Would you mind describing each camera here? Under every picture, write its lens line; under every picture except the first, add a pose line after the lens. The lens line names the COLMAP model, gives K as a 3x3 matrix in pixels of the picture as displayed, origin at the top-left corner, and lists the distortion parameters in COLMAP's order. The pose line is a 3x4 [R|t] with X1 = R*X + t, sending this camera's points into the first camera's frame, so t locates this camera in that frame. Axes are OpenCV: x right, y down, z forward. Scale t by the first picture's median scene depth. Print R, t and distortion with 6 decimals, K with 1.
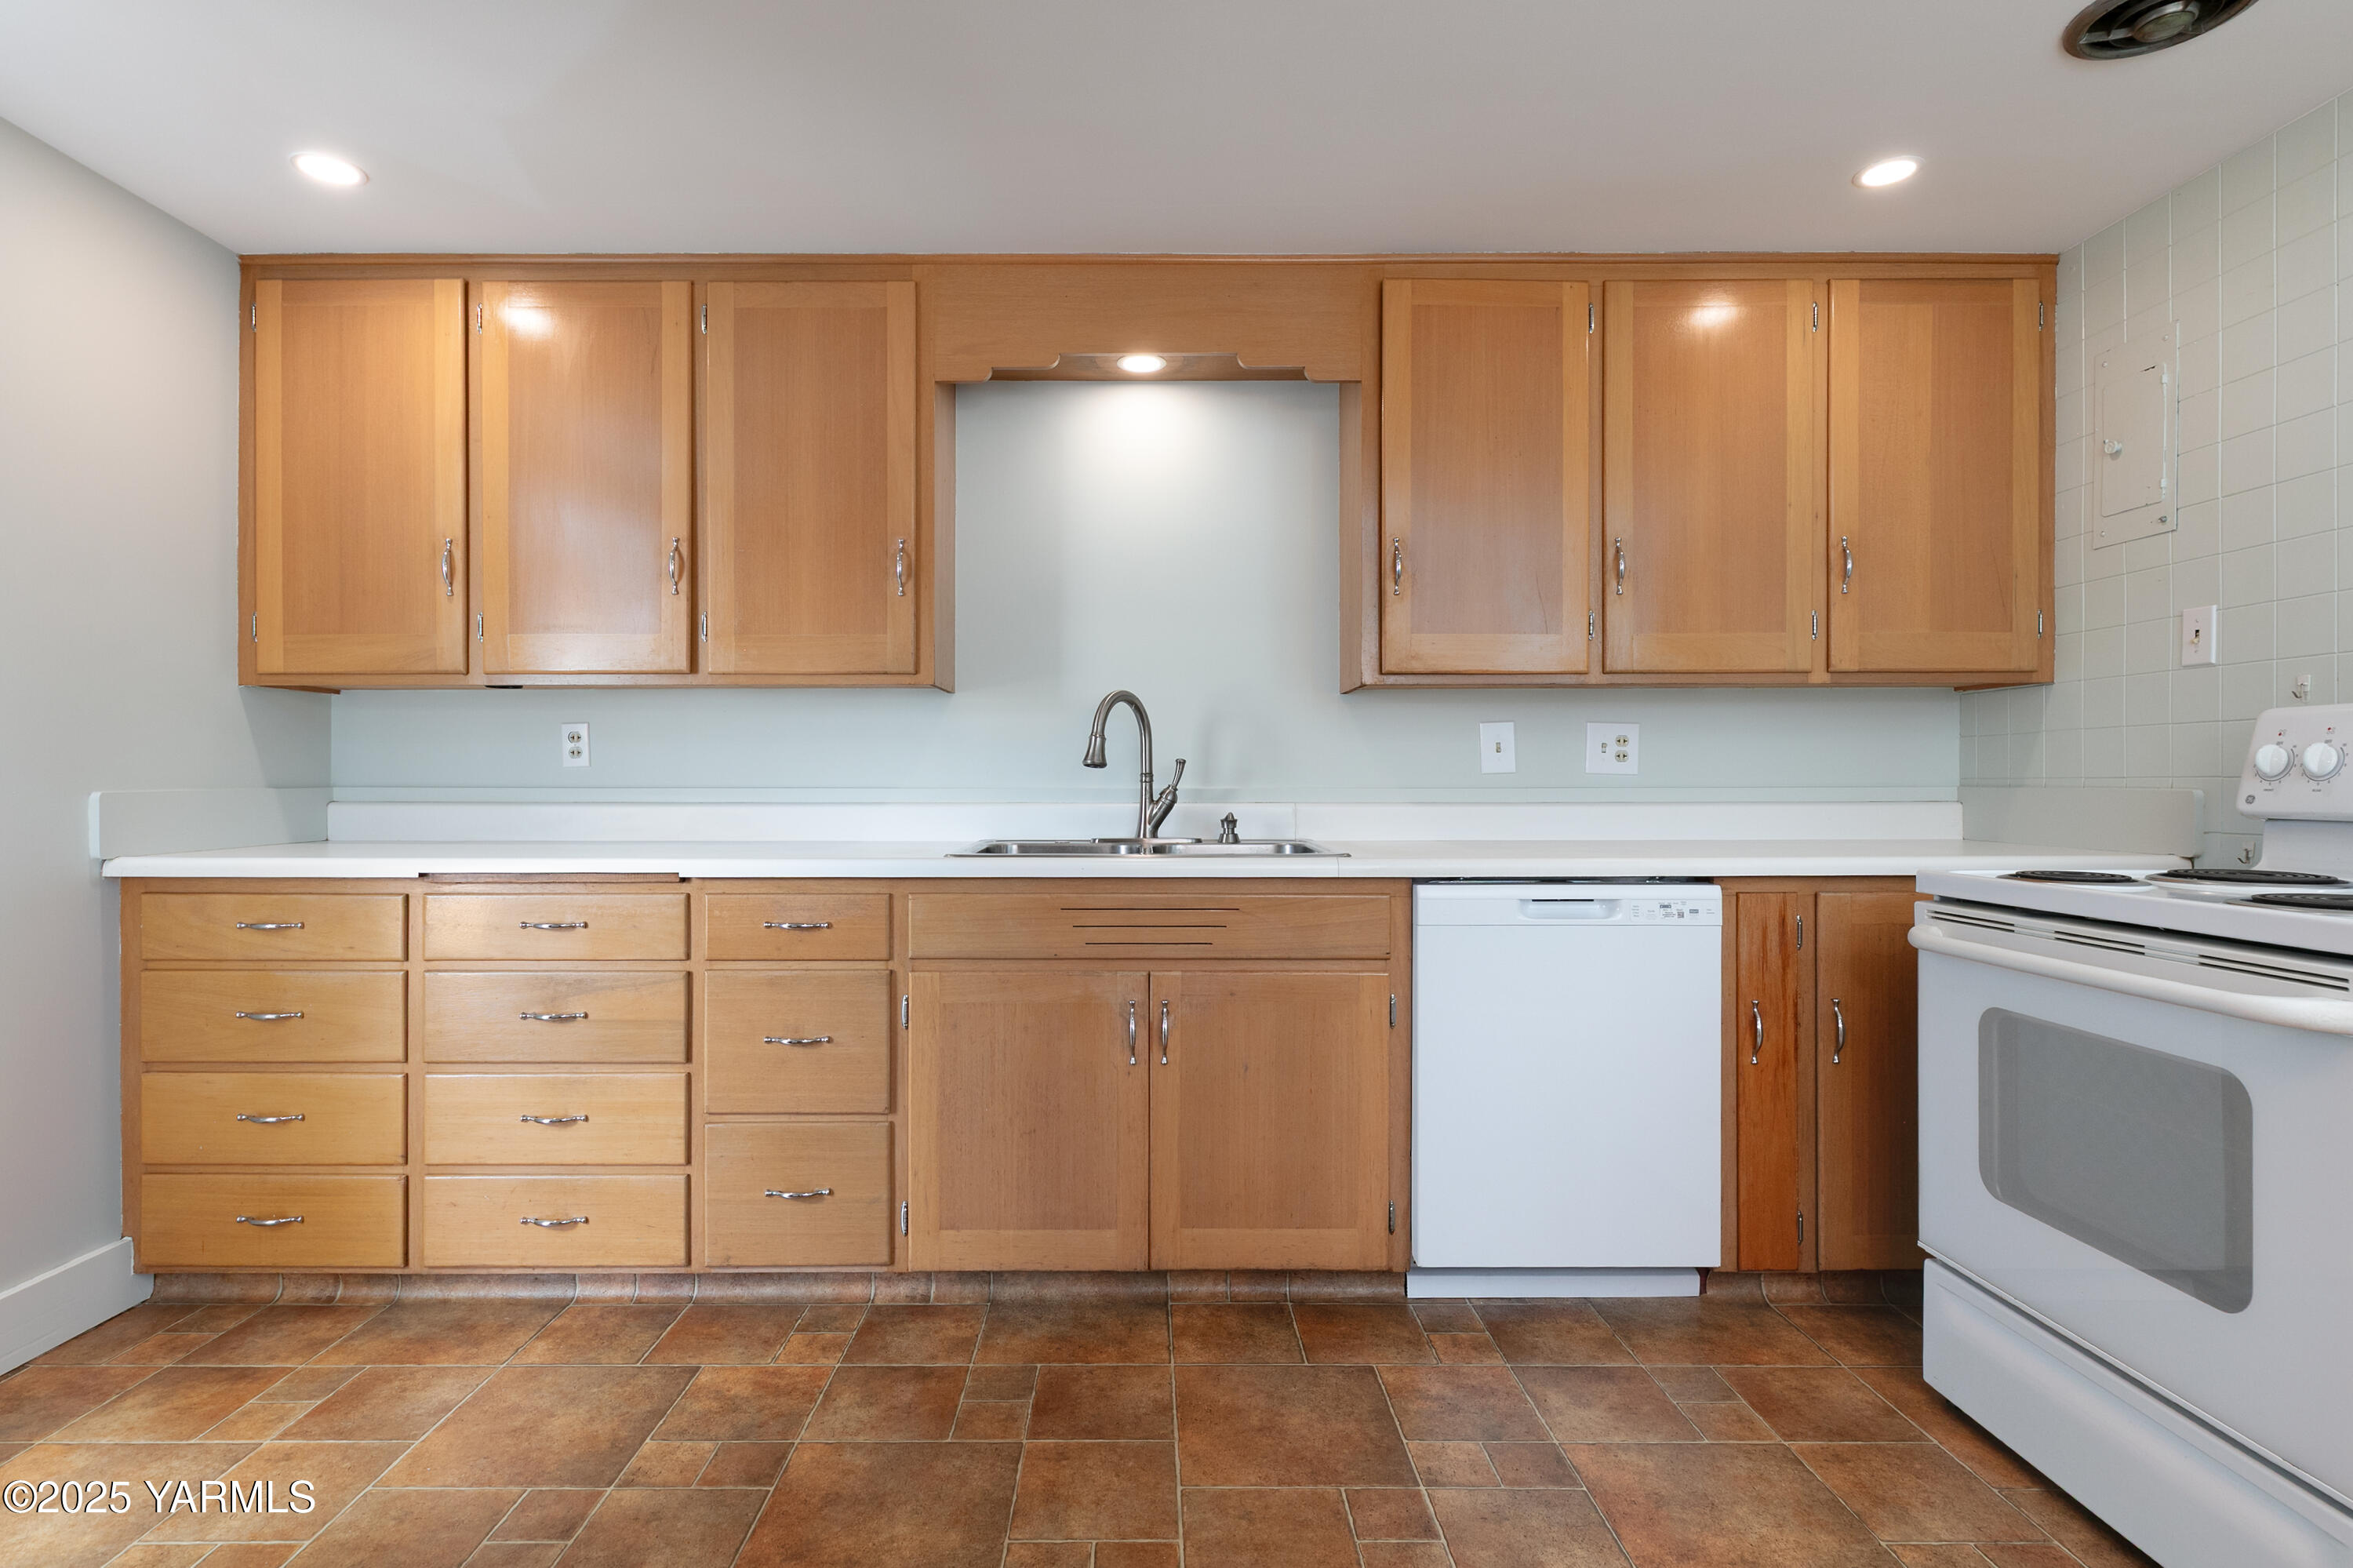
lens RADIAL K [[1136.4, 0, 1146.1], [0, 1136.4, 783.9], [0, 0, 1]] dist [0.003660, -0.000146]
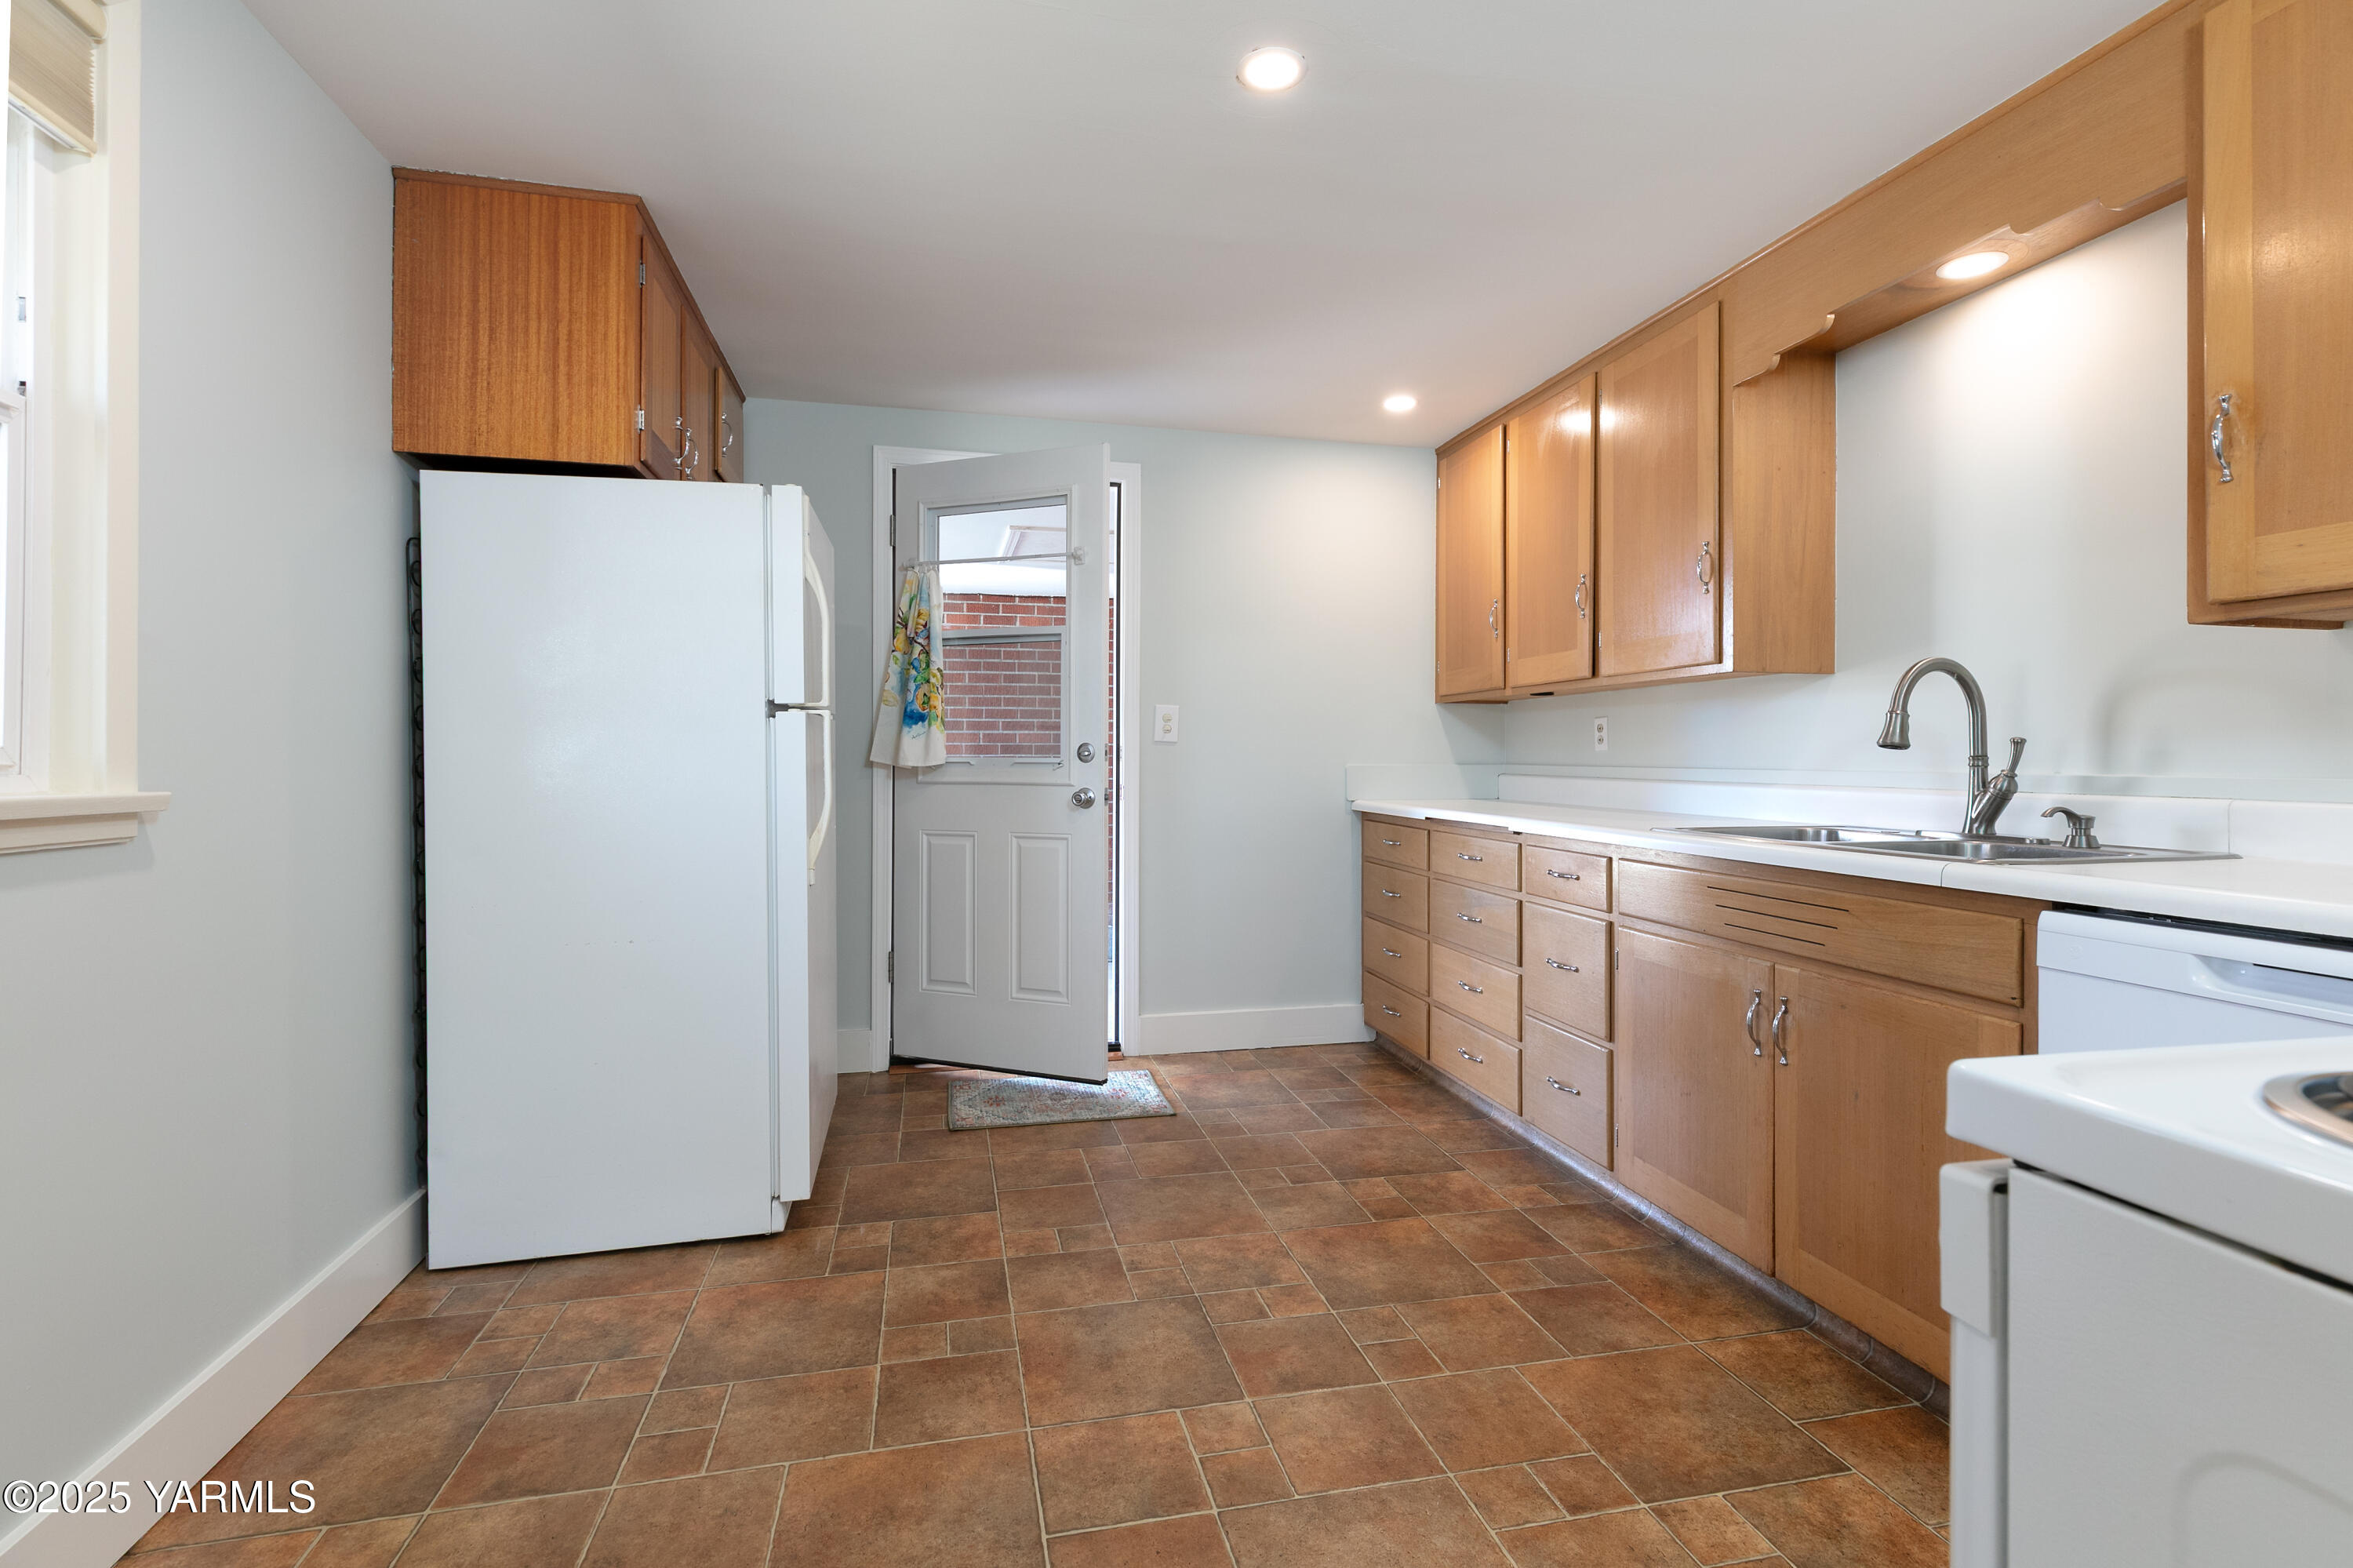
lens RADIAL K [[1081.8, 0, 1179.7], [0, 1081.8, 760.2], [0, 0, 1]] dist [0.001092, -0.000091]
pose [[0.223559, 0.003533, -0.974684, 0.774427], [-0.008949, 0.999959, 0.001572, -0.002046], [0.974649, 0.008371, 0.223581, 0.309463]]
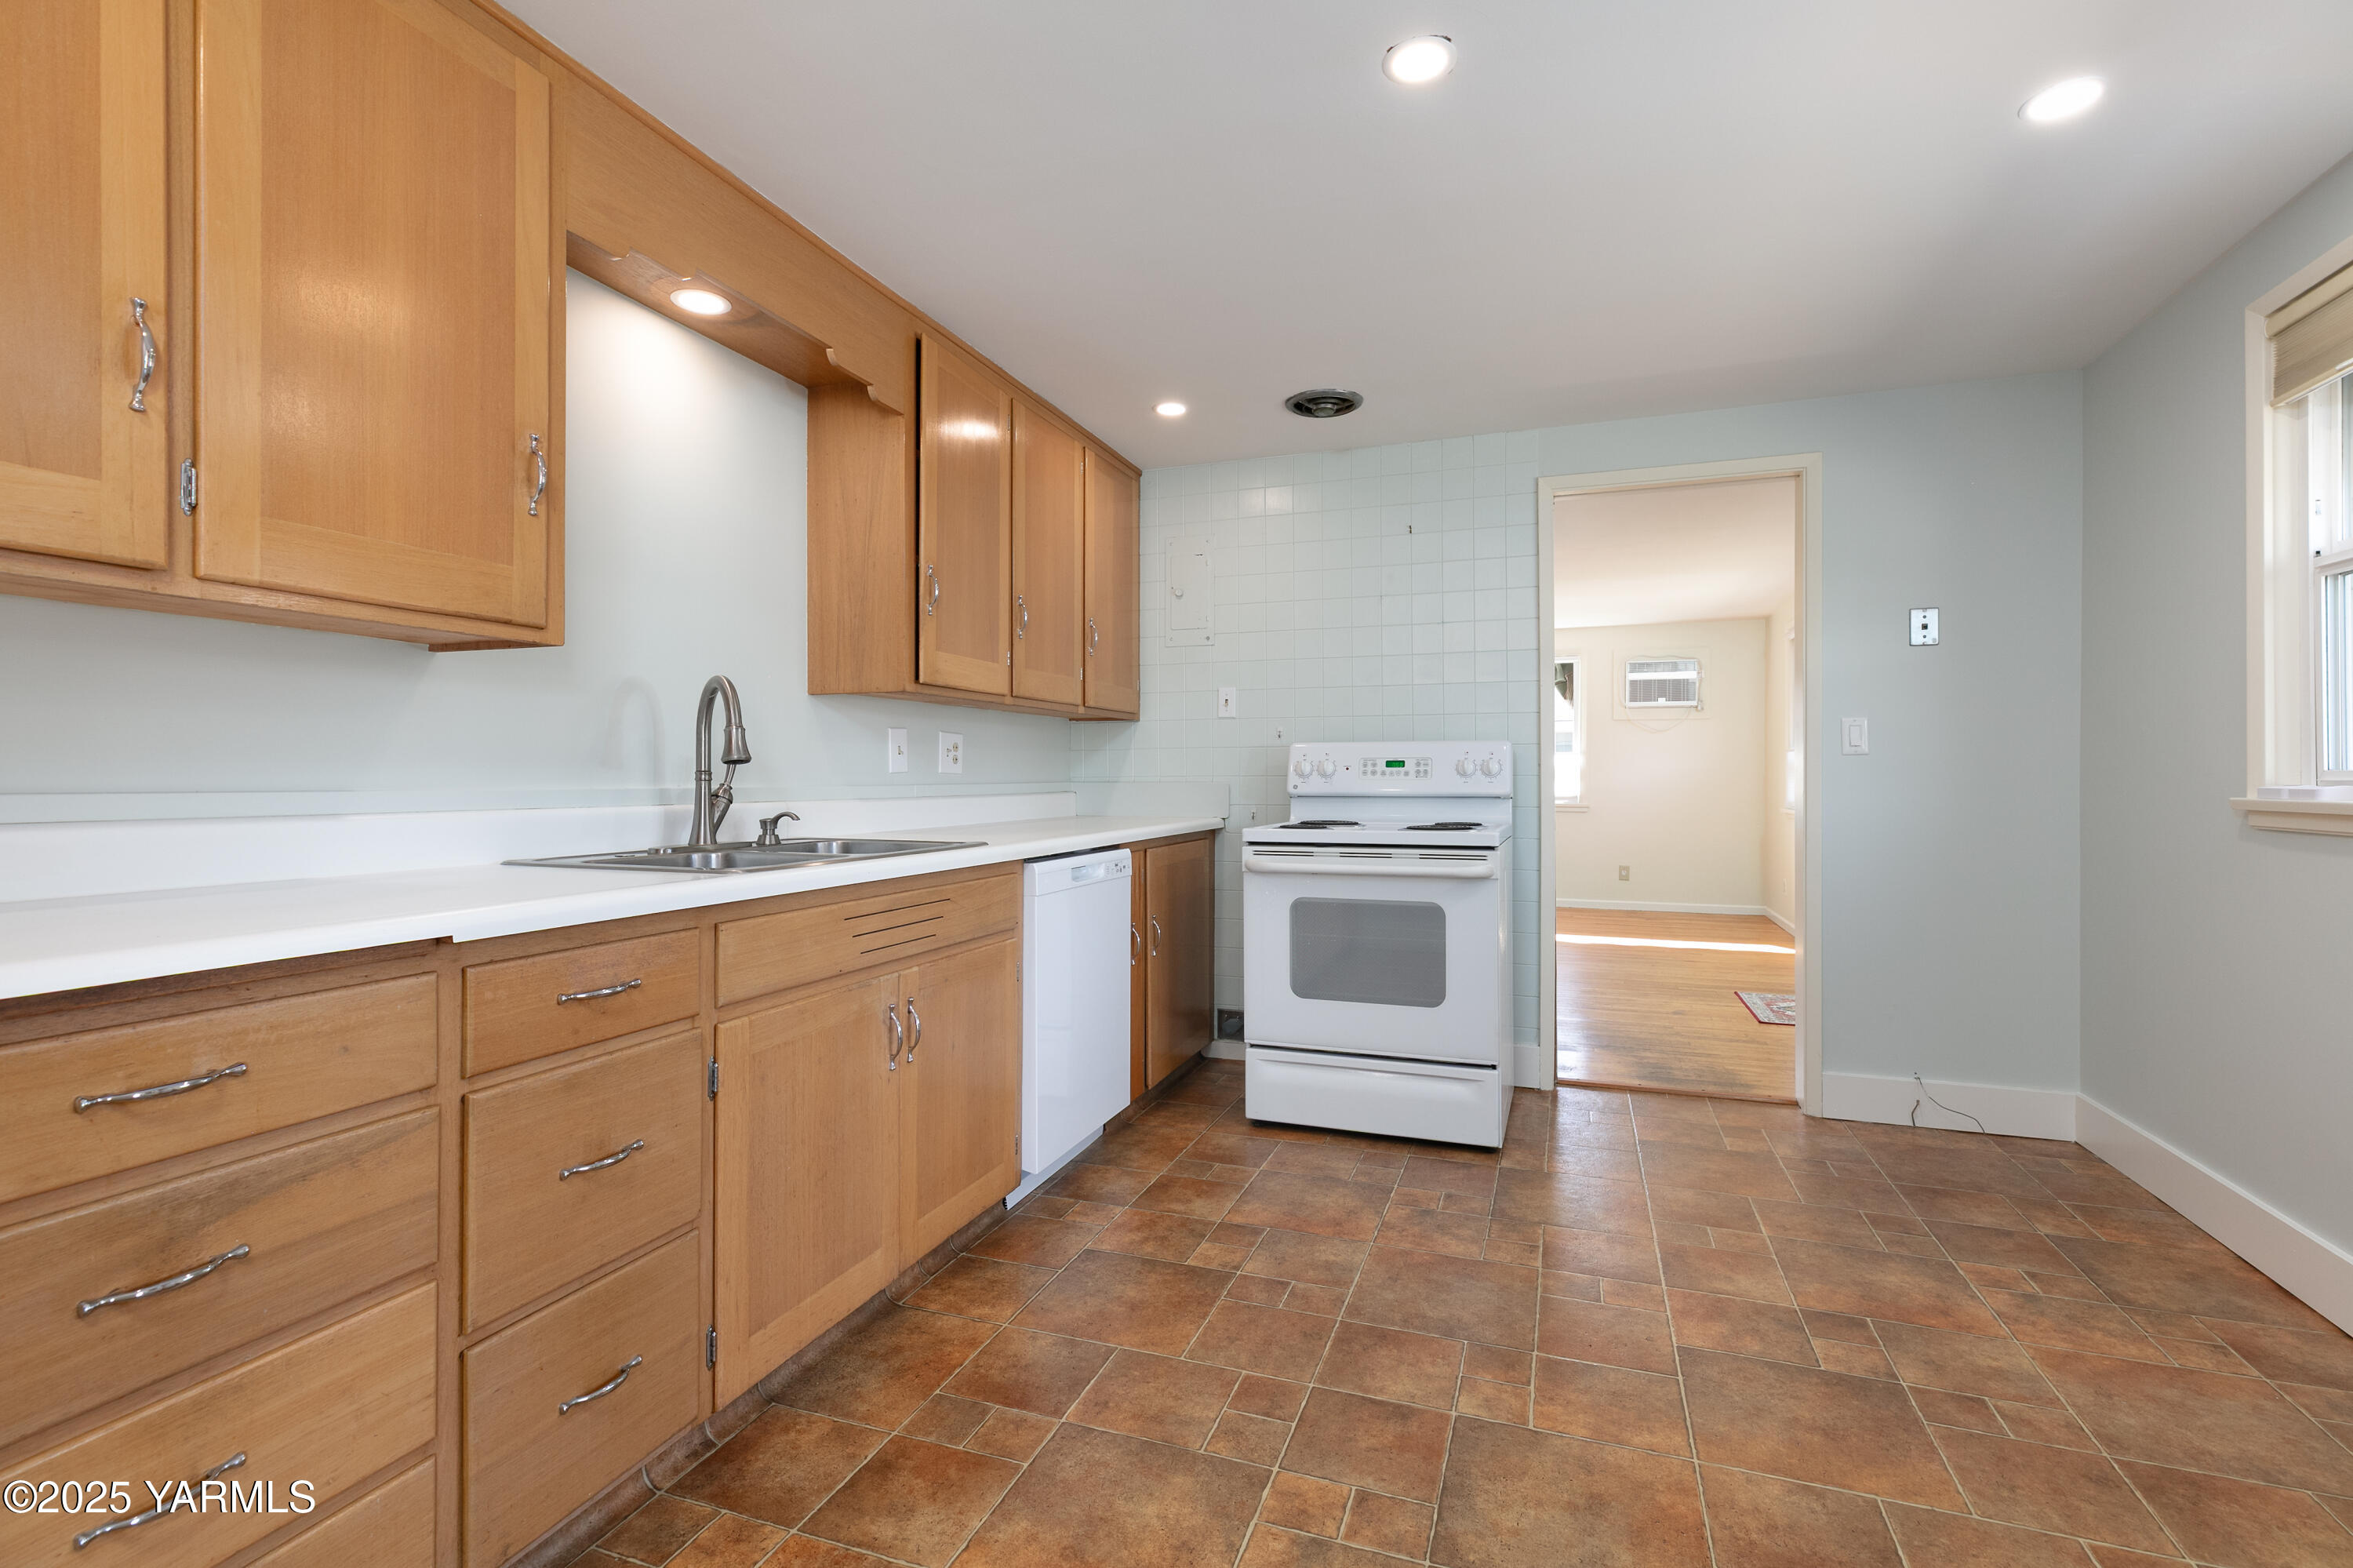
lens RADIAL K [[1075.2, 0, 1156.7], [0, 1075.2, 778.3], [0, 0, 1]] dist [-0.001085, -0.000203]
pose [[0.355050, -0.000053, 0.934847, -0.788674], [0.005756, 0.999981, -0.002129, 0.000564], [-0.934830, 0.006137, 0.355044, 0.459231]]
